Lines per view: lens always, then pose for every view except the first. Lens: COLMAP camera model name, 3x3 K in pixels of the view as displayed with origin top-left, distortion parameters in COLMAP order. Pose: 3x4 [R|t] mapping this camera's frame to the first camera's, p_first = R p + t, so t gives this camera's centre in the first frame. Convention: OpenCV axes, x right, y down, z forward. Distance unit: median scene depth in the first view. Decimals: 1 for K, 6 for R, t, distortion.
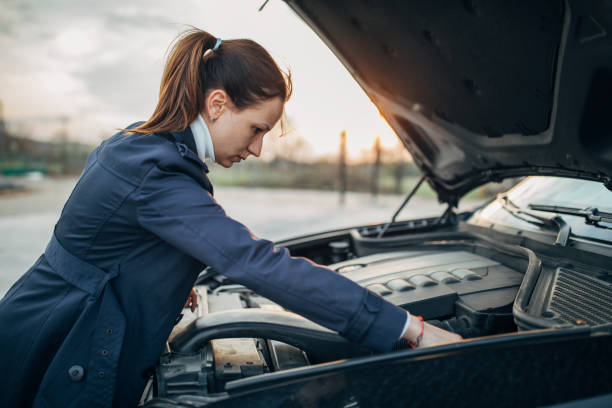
lens RADIAL K [[594.7, 0, 306.0], [0, 594.7, 204.0], [0, 0, 1]] dist [-0.006385, -0.007158]
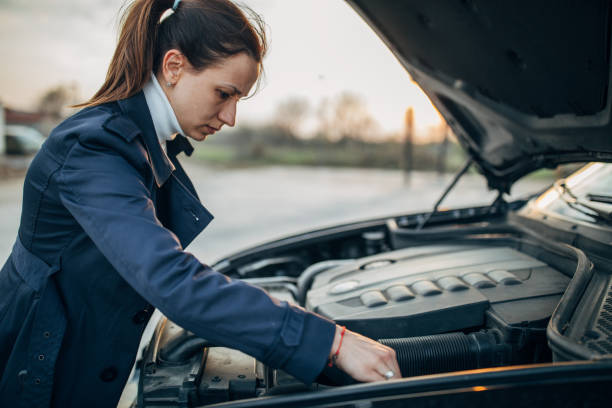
lens RADIAL K [[594.7, 0, 306.0], [0, 594.7, 204.0], [0, 0, 1]] dist [-0.006385, -0.007158]
pose [[0.993331, 0.007615, -0.115049, 0.070498], [-0.003543, 0.999362, 0.035553, -0.015807], [0.115246, -0.034908, 0.992723, 0.094791]]
